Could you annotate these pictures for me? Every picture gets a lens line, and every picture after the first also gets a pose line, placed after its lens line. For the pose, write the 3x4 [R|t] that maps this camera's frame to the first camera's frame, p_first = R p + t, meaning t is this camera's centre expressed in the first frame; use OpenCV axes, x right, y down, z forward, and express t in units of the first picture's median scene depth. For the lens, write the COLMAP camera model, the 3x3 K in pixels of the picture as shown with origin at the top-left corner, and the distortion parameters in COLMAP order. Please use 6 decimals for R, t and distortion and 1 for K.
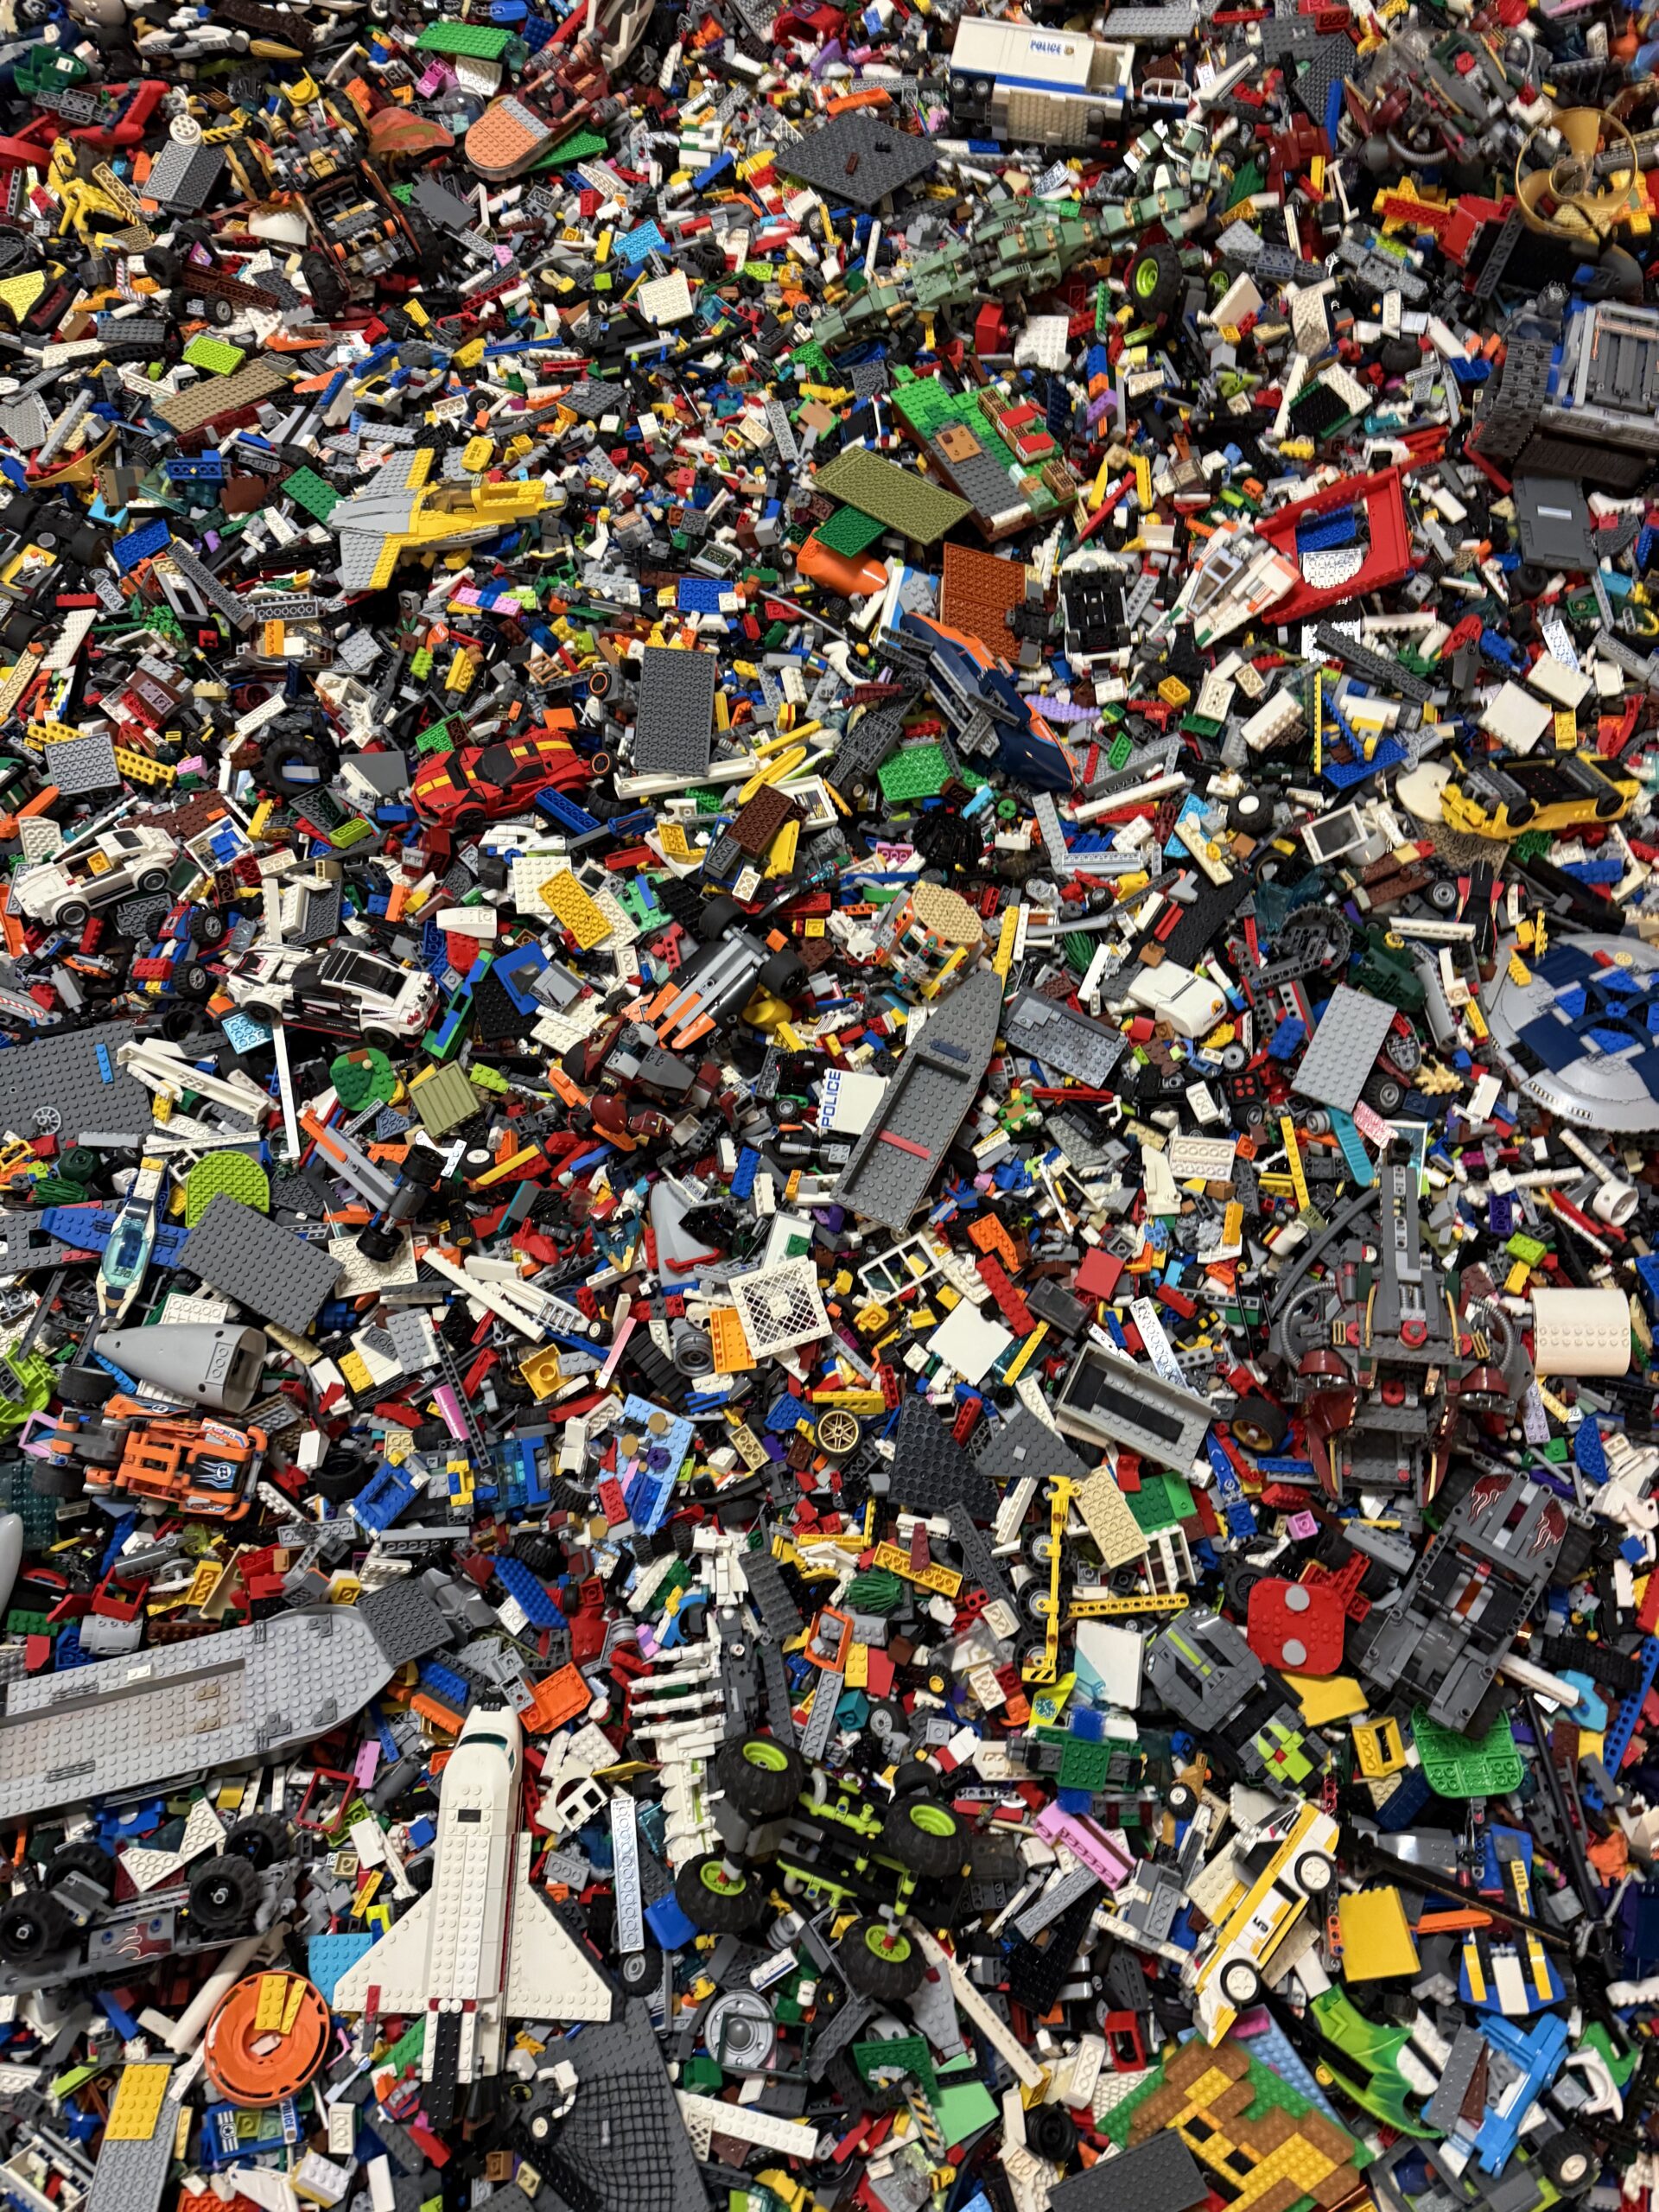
lens RADIAL K [[1526.6, 0, 808.0], [0, 1526.6, 1107.7], [0, 0, 1]] dist [0.105589, -0.150205]
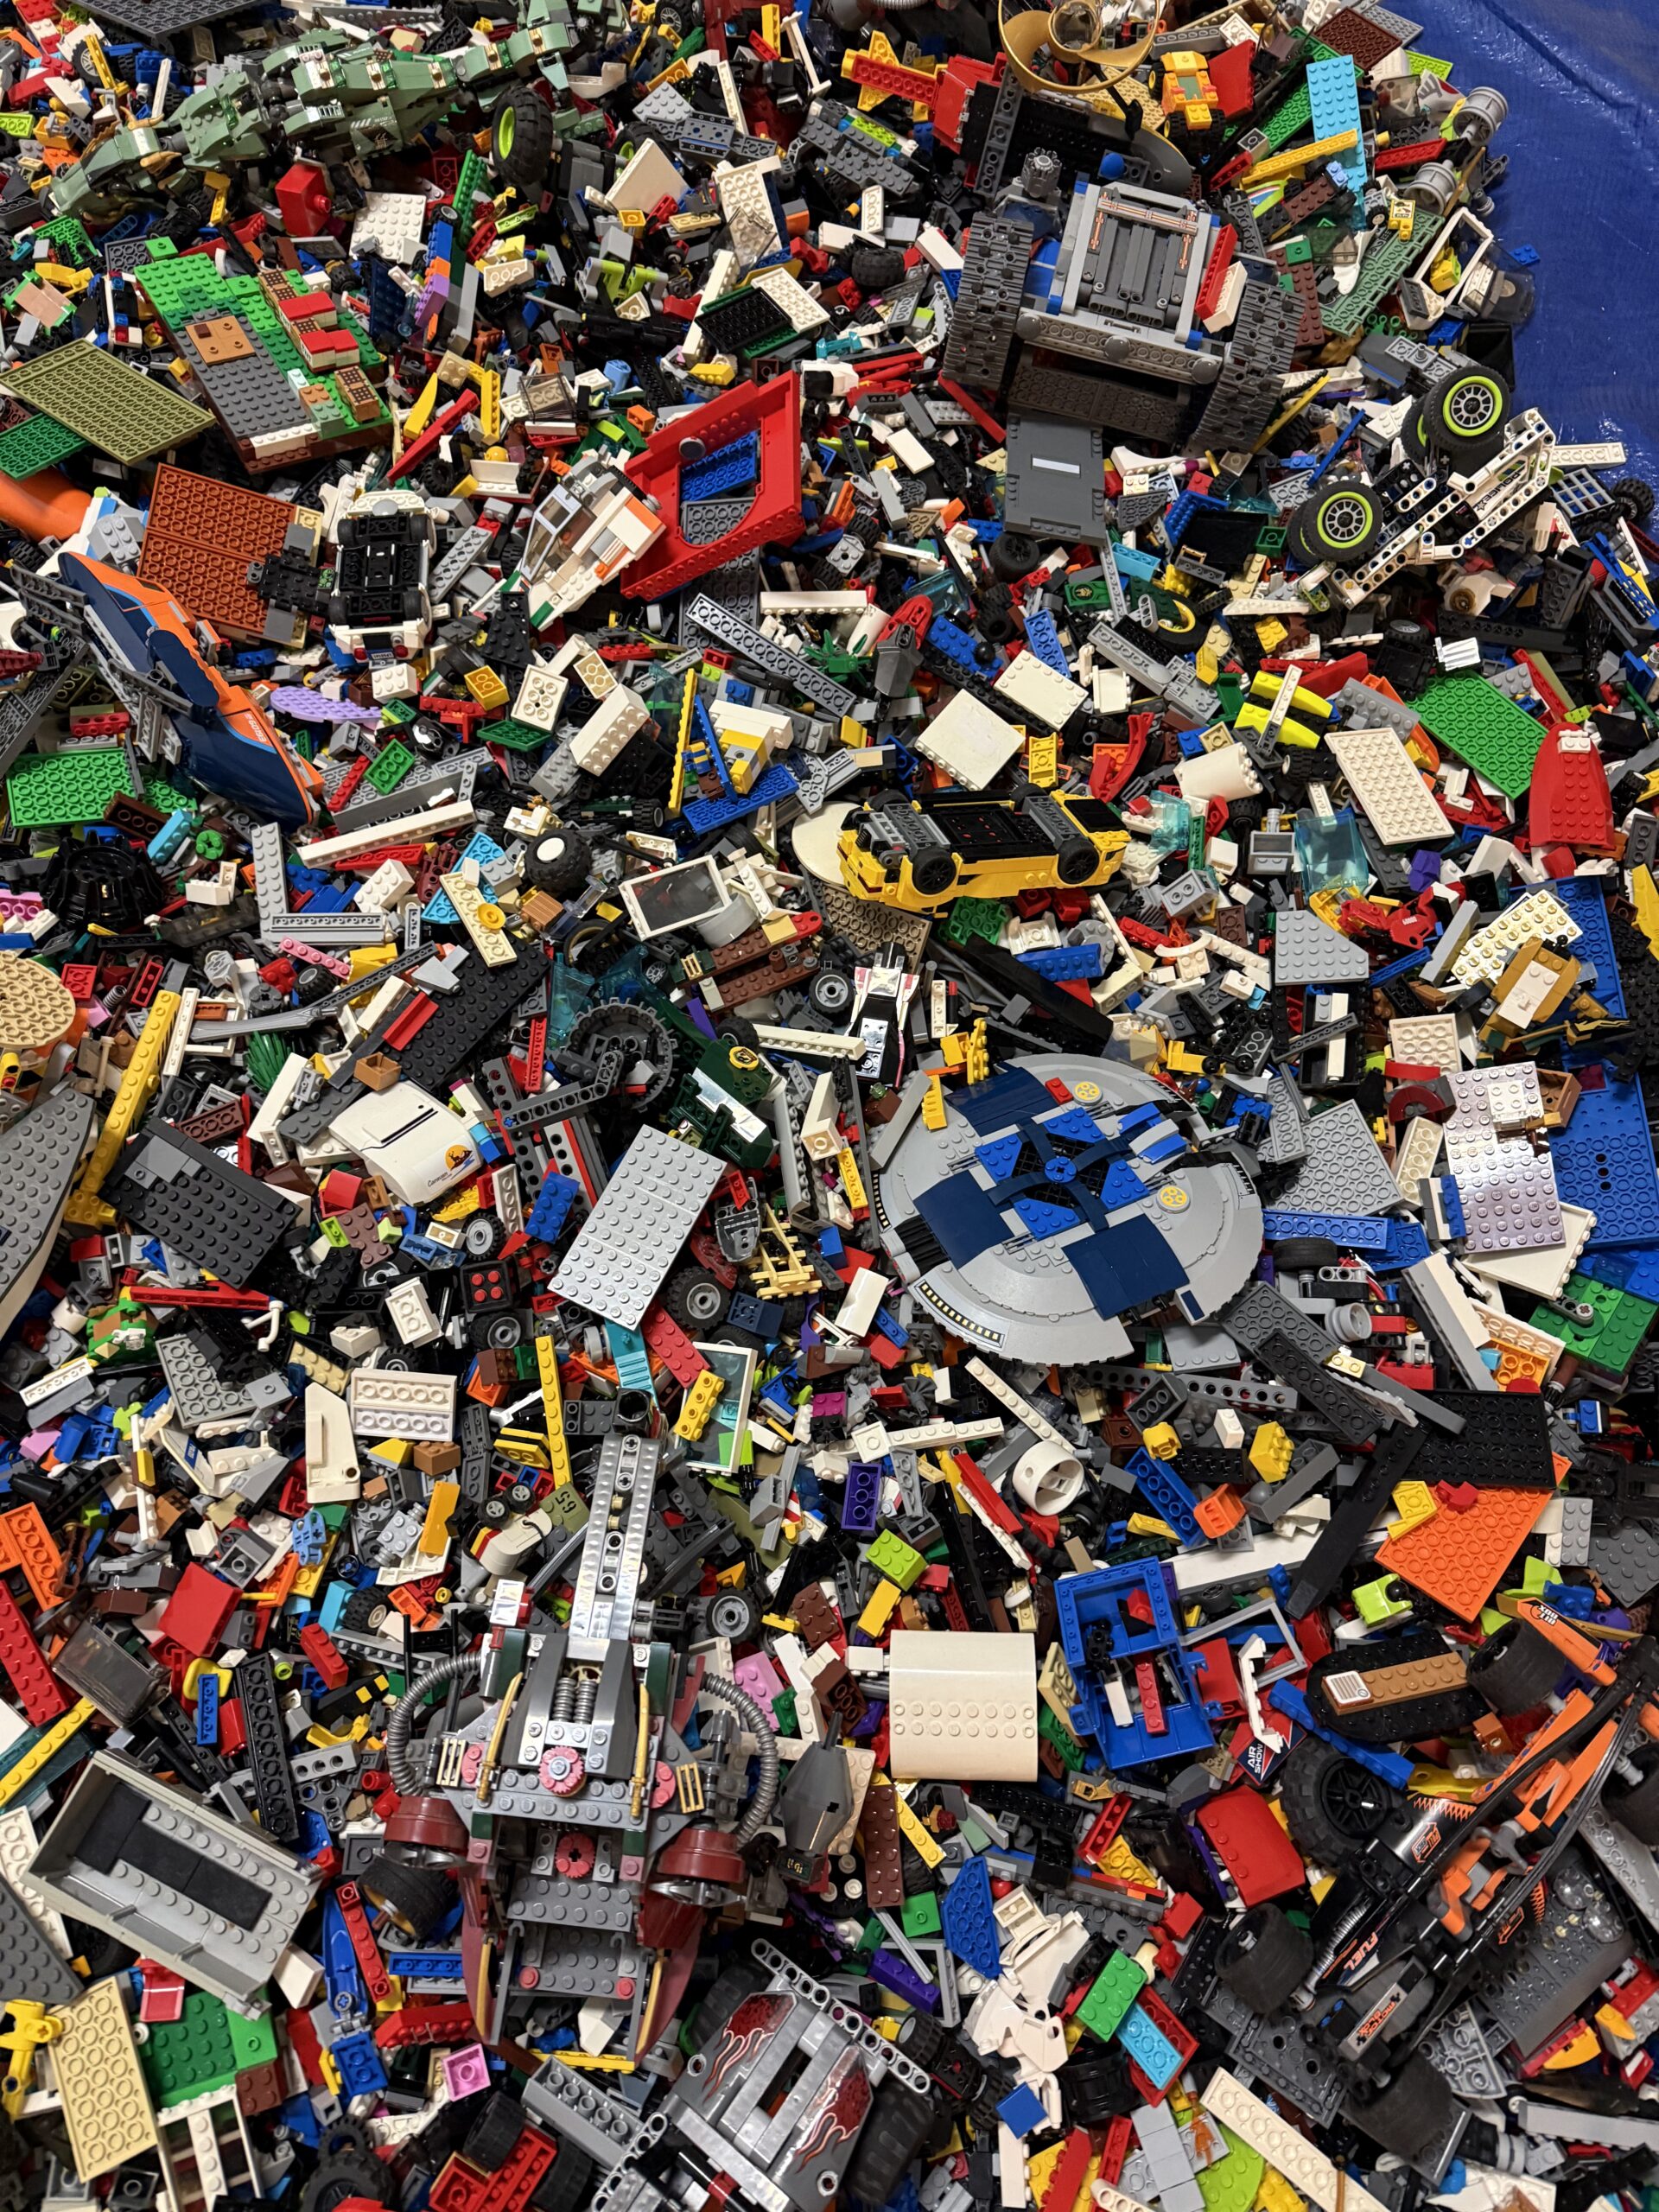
lens RADIAL K [[1526.6, 0, 808.0], [0, 1526.6, 1107.7], [0, 0, 1]] dist [0.105589, -0.150205]
pose [[0.997973, 0.011598, 0.062565, 0.353501], [-0.006962, 0.997248, -0.073804, -0.038339], [-0.063249, 0.073219, 0.995308, 0.346171]]
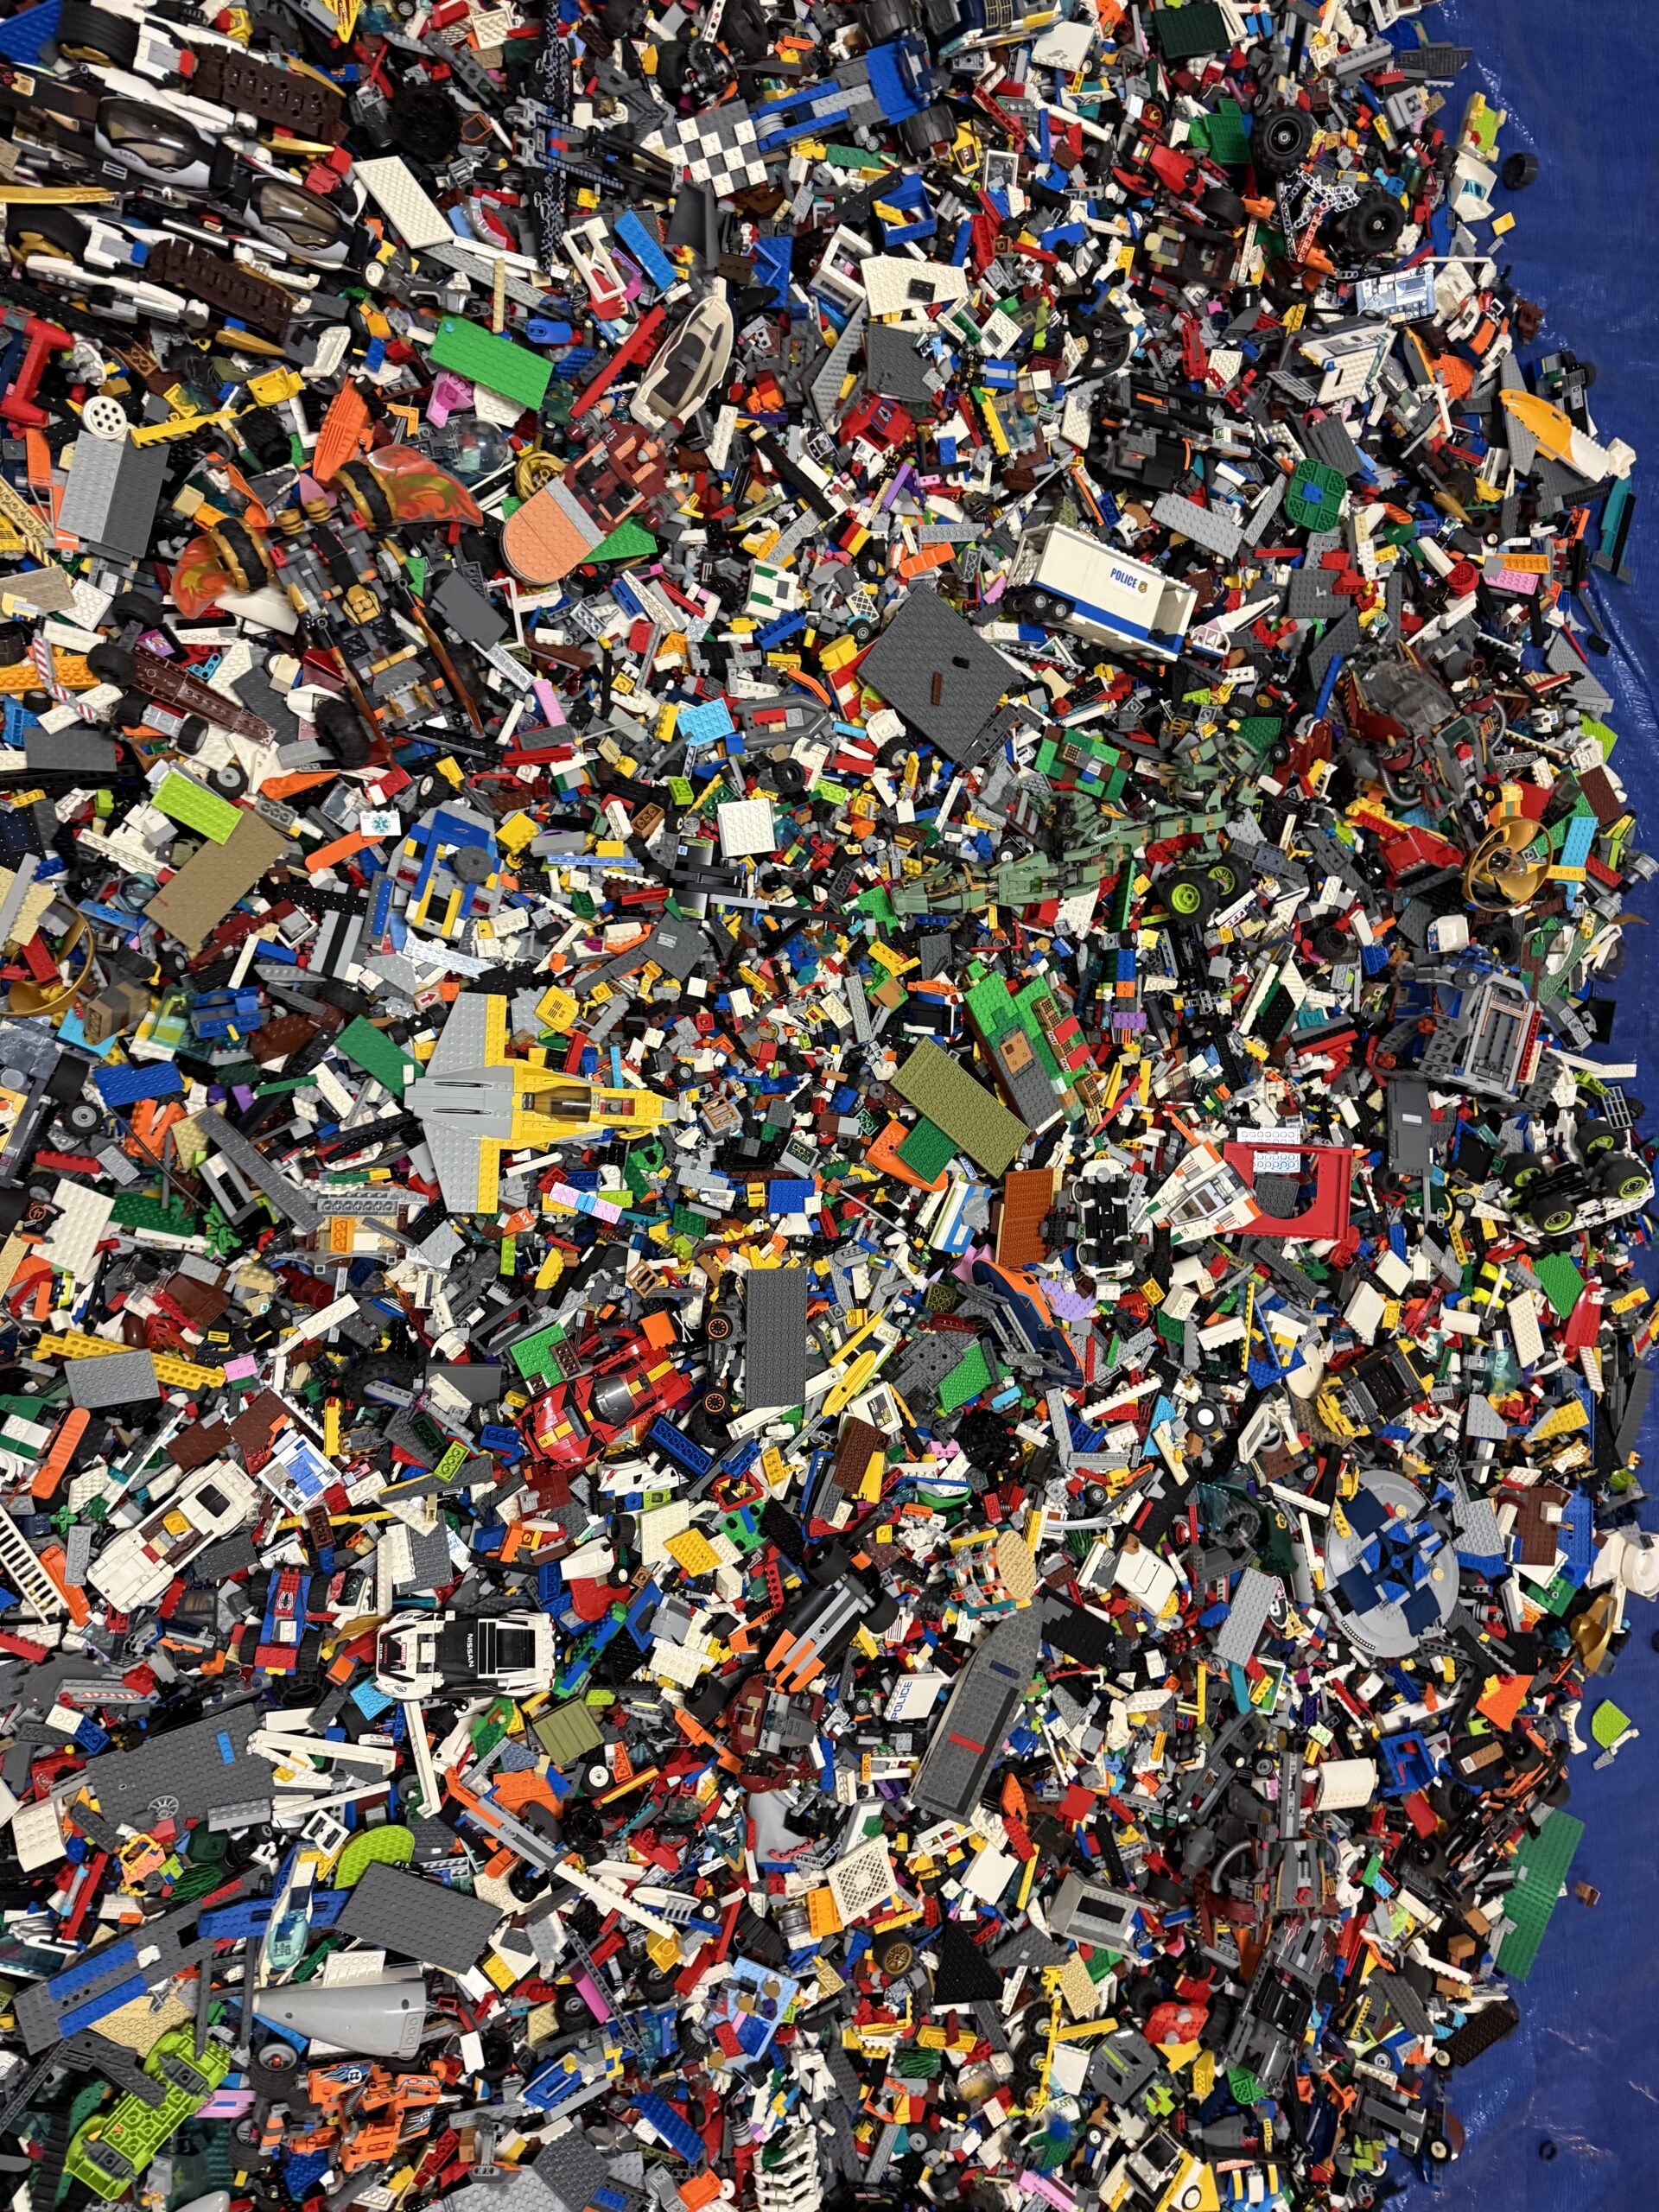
lens RADIAL K [[1526.6, 0, 808.0], [0, 1526.6, 1107.7], [0, 0, 1]] dist [0.105589, -0.150205]
pose [[0.898048, -0.013858, 0.439680, -0.556640], [-0.146705, 0.932849, 0.329046, -0.796852], [-0.414714, -0.360002, 0.835710, 0.170212]]
